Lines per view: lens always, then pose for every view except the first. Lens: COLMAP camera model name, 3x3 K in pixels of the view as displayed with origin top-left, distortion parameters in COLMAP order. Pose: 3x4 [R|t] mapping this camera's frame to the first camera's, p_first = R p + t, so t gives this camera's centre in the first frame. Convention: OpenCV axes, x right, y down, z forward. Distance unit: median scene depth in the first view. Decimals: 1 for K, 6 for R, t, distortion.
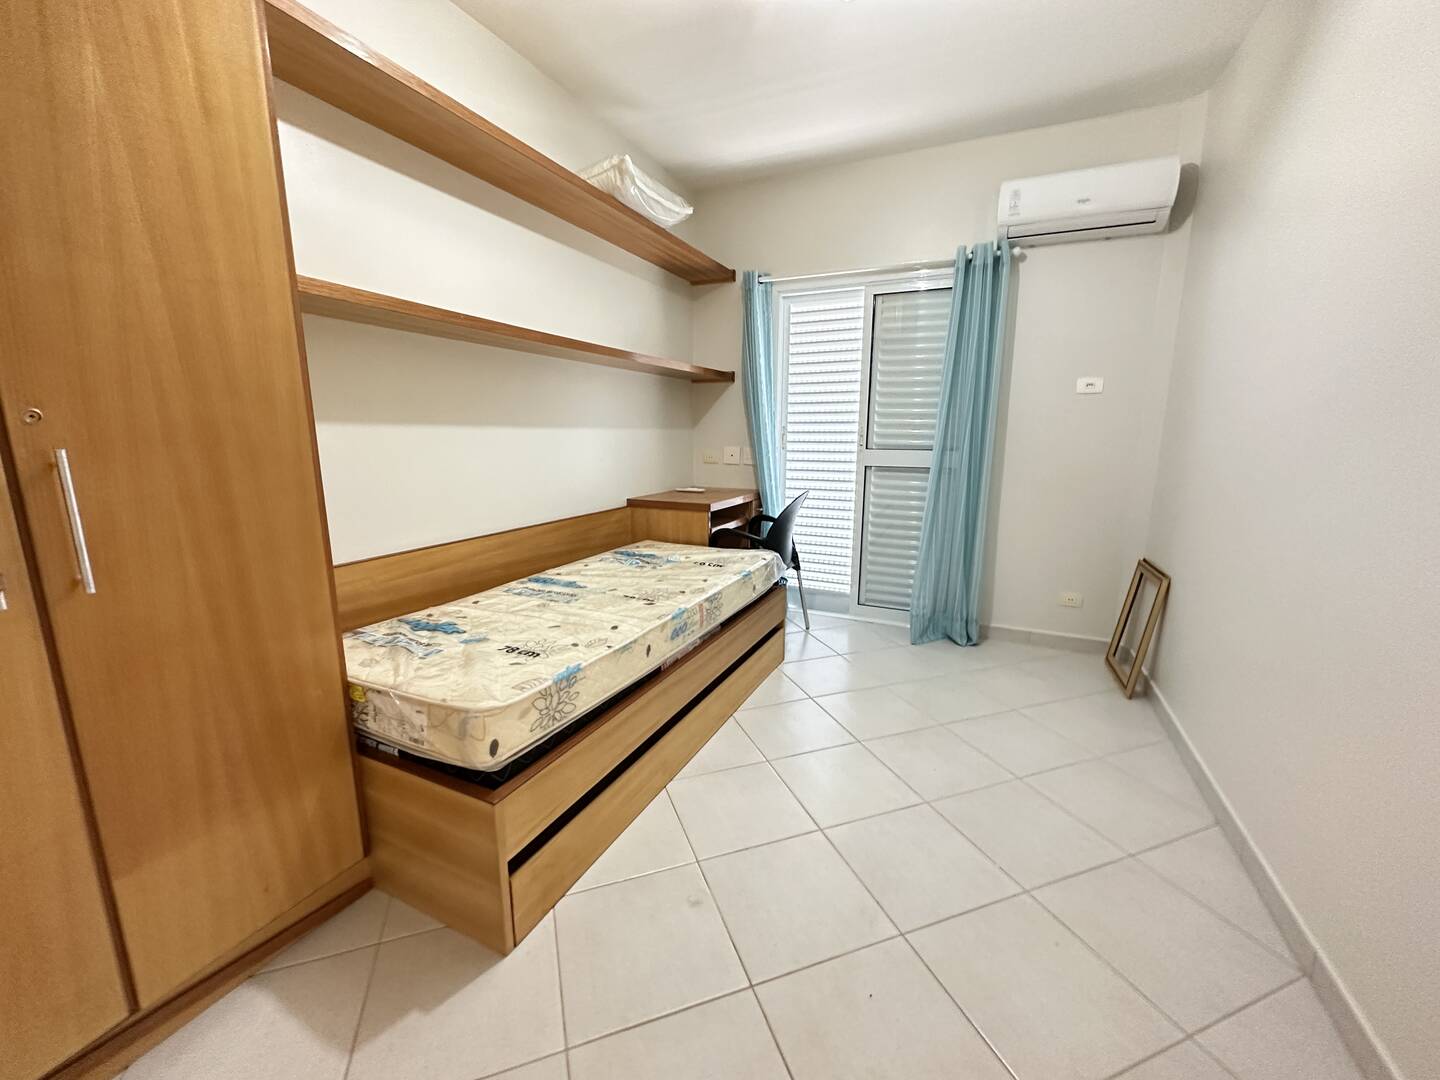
lens RADIAL K [[576.0, 0, 718.5], [0, 576.0, 541.8], [0, 0, 1]] dist [-0.005101, 0.001150]
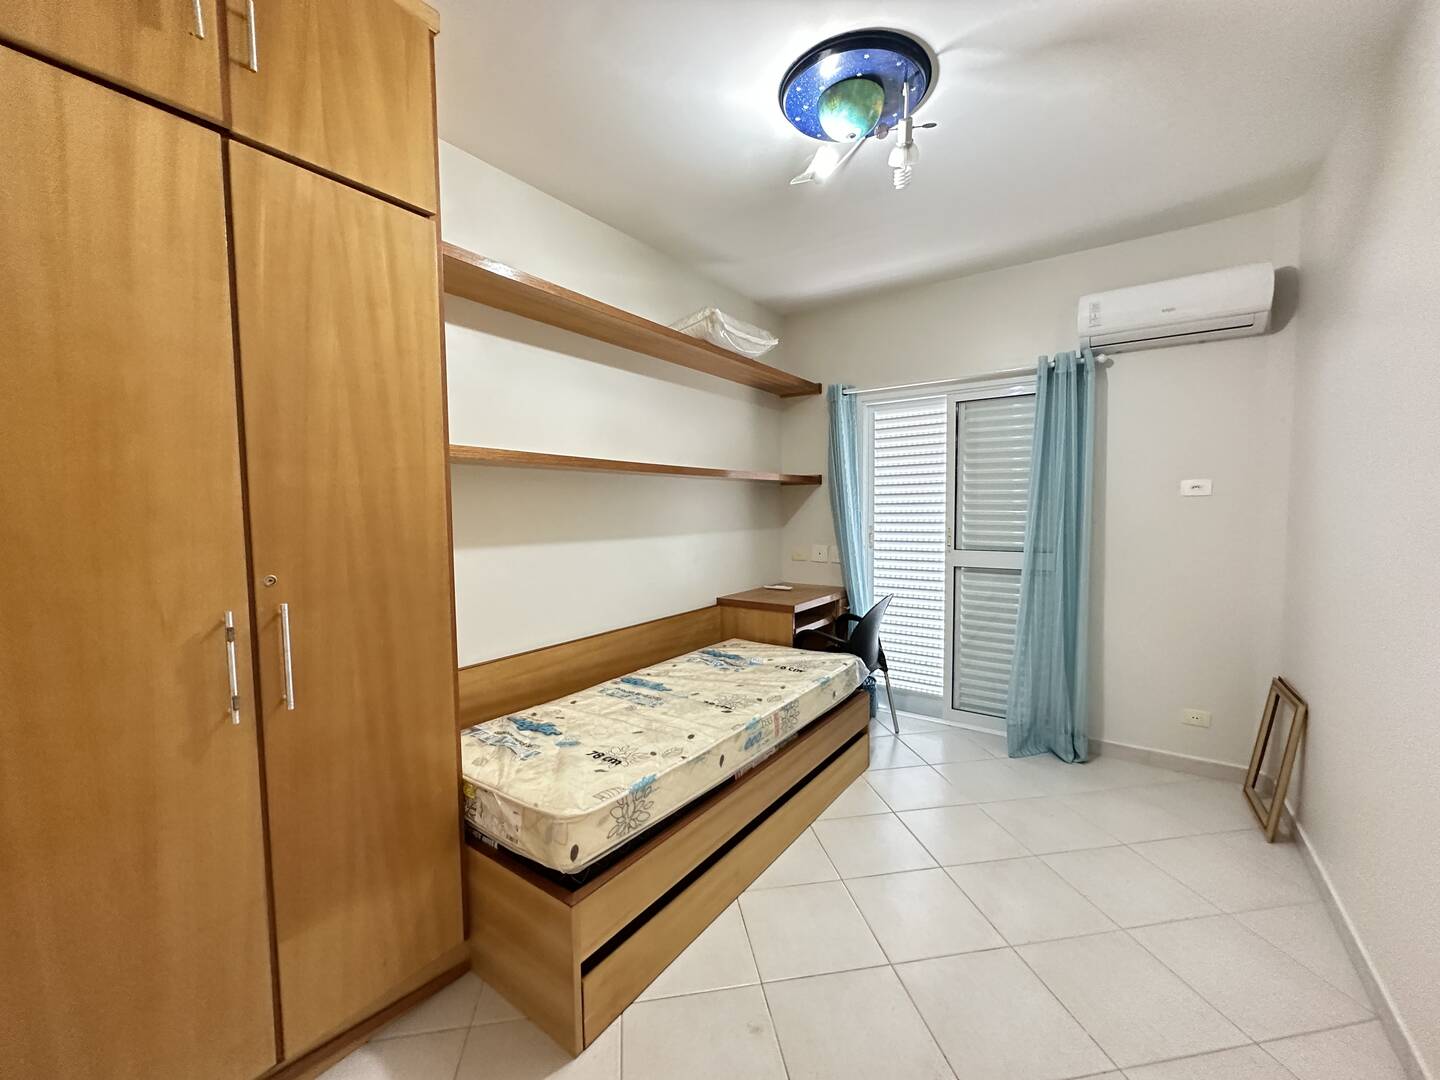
lens RADIAL K [[576.0, 0, 717.9], [0, 576.0, 541.1], [0, 0, 1]] dist [-0.005101, 0.001150]
pose [[0.983422, -0.004099, -0.181284, 0.048007], [-0.019490, 0.991564, -0.128143, -0.056101], [0.180280, 0.129552, 0.975046, -0.066255]]
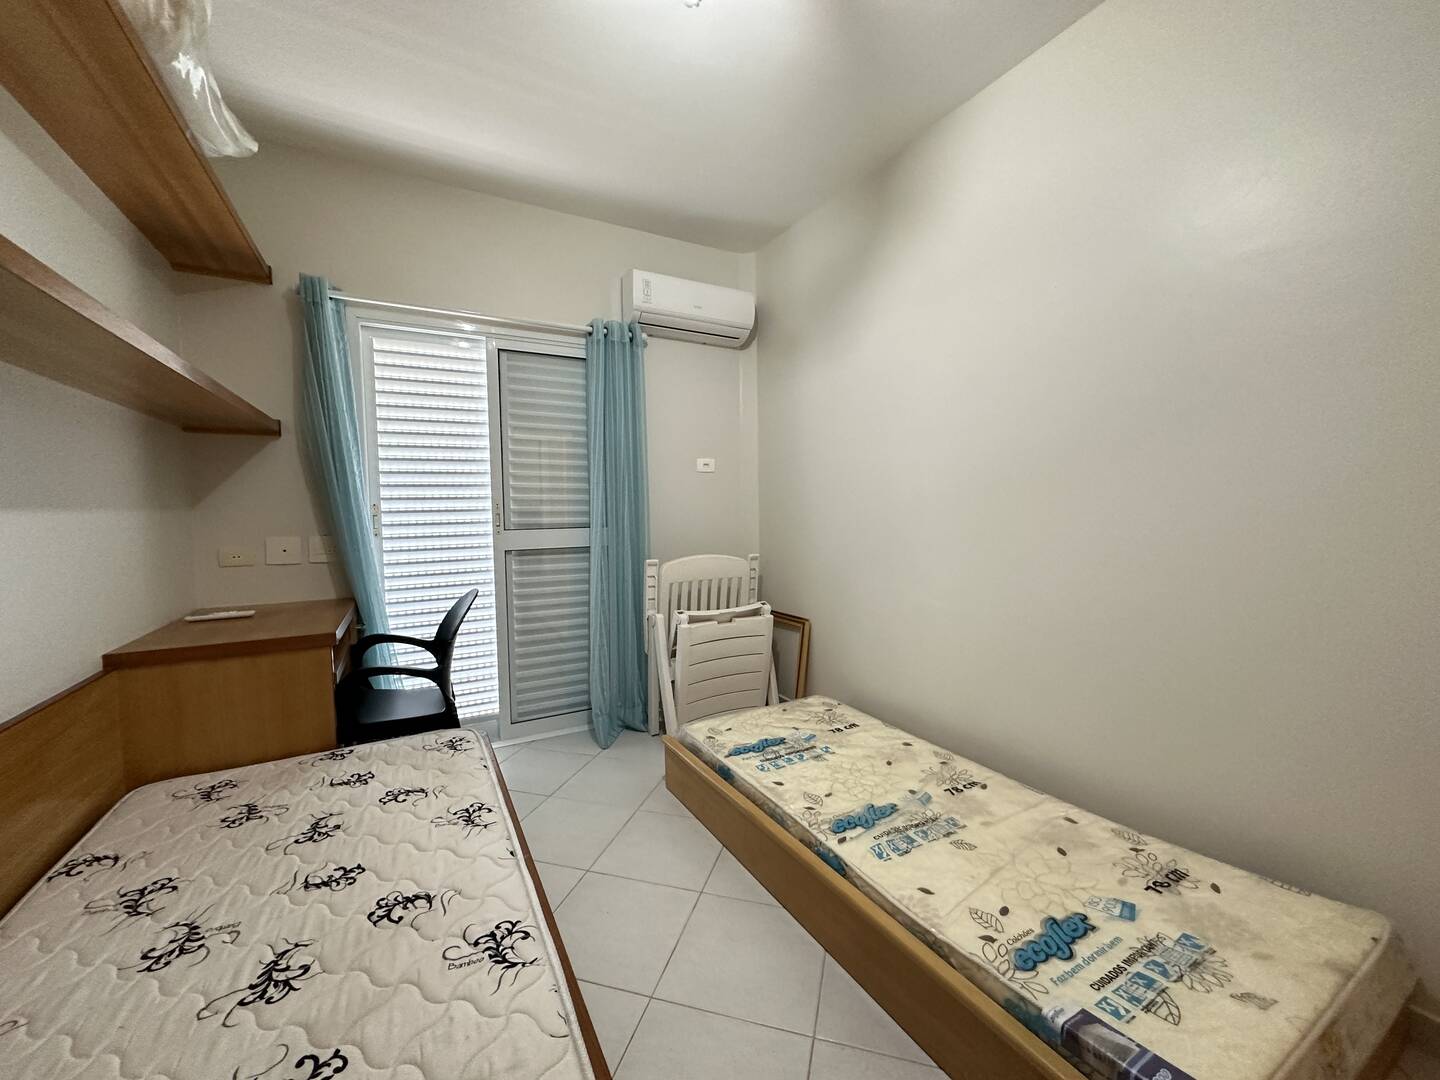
lens RADIAL K [[576.0, 0, 719.5], [0, 576.0, 541.4], [0, 0, 1]] dist [-0.005101, 0.001150]
pose [[0.585672, -0.063337, 0.808070, -0.316750], [0.169244, 0.984523, -0.045497, -0.079542], [-0.792682, 0.163407, 0.587327, 0.395605]]
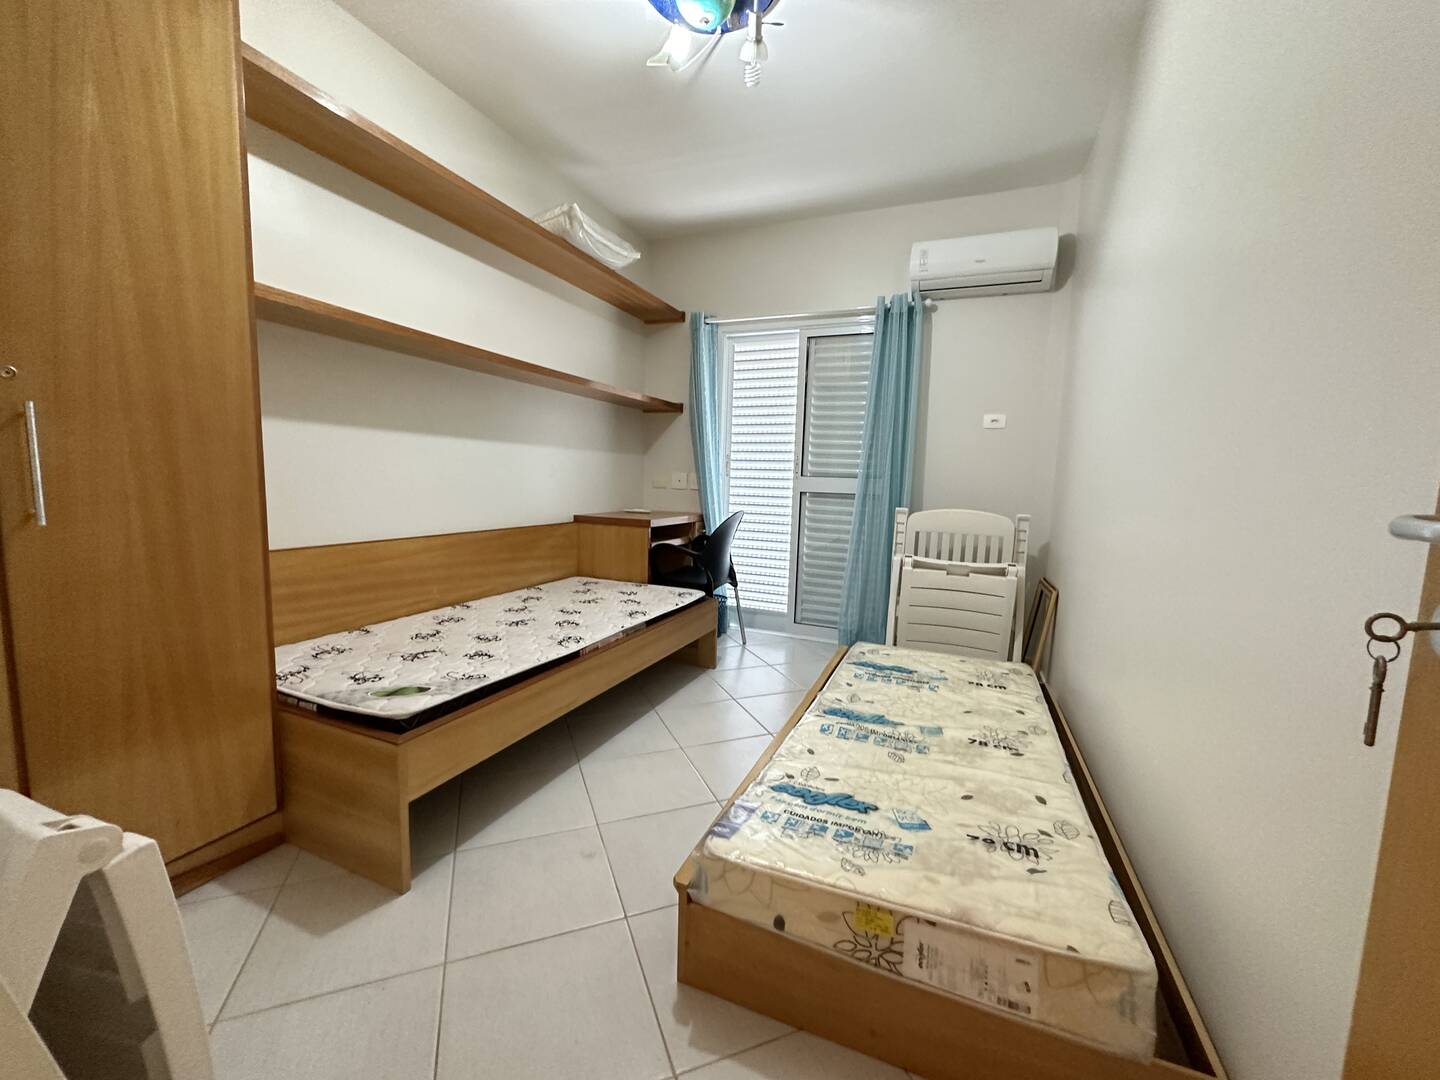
lens RADIAL K [[576.0, 0, 719.5], [0, 576.0, 542.7], [0, 0, 1]] dist [-0.005101, 0.001150]
pose [[0.998930, 0.022898, 0.040183, 0.088793], [-0.019668, 0.996681, -0.078995, 0.071569], [-0.041859, 0.078121, 0.996065, -0.081314]]
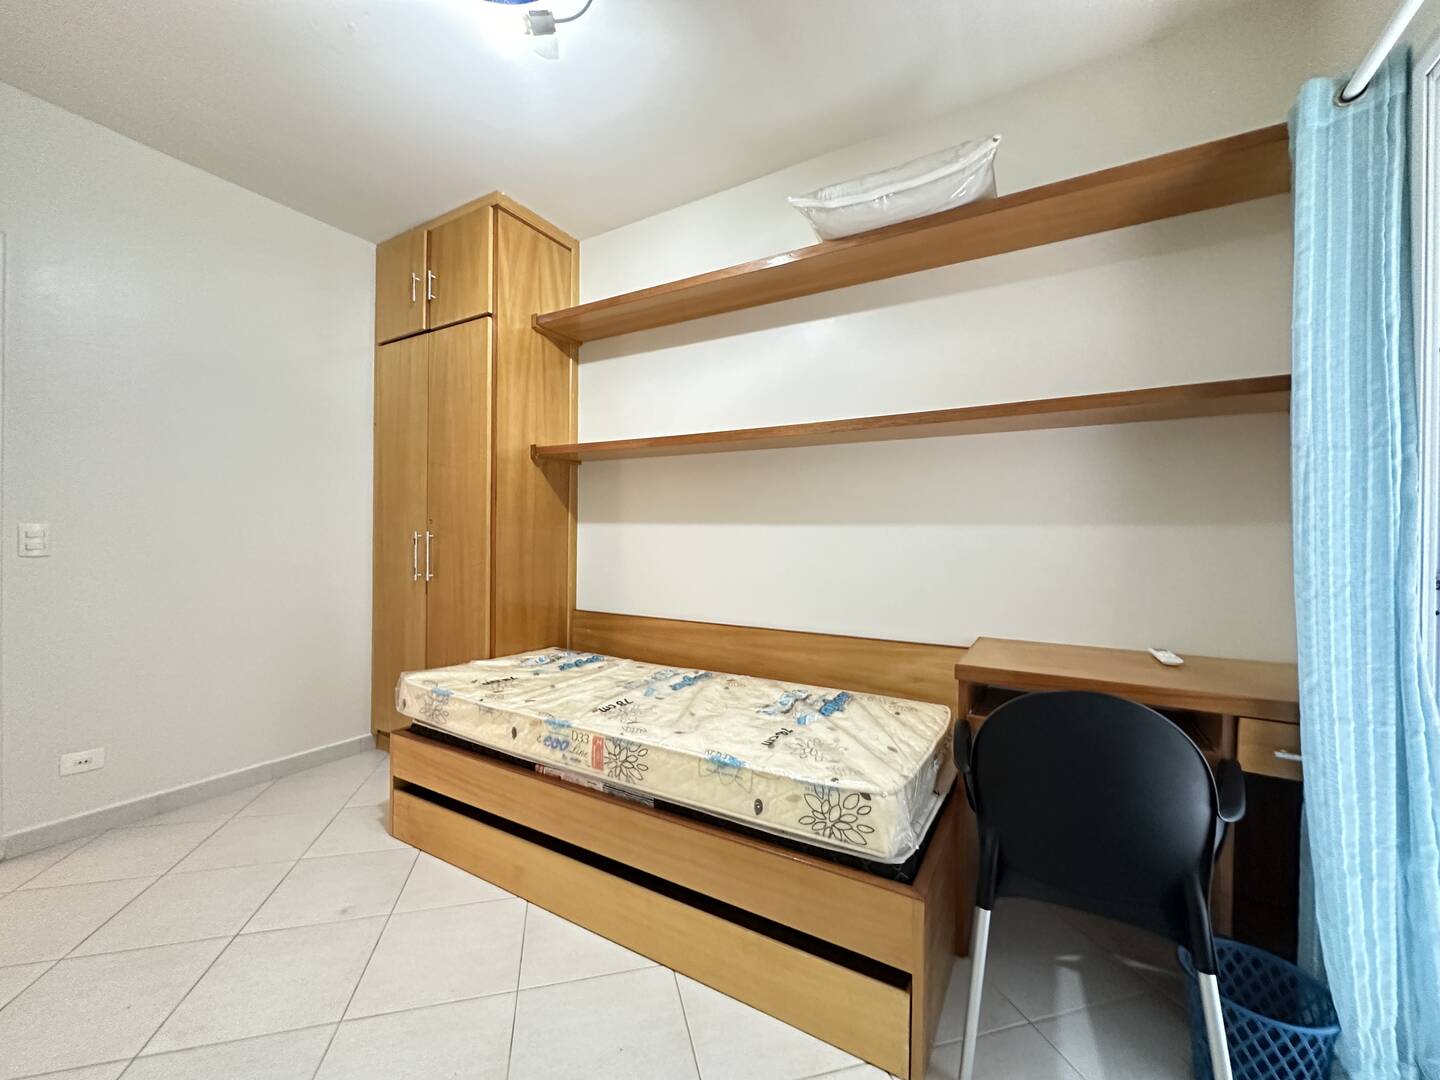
lens RADIAL K [[576.0, 0, 716.4], [0, 576.0, 539.4], [0, 0, 1]] dist [-0.005101, 0.001150]
pose [[-0.087947, 0.001711, -0.996124, 0.633574], [-0.198099, 0.979994, 0.019173, -0.174821], [0.976228, 0.199018, -0.085849, 1.002574]]
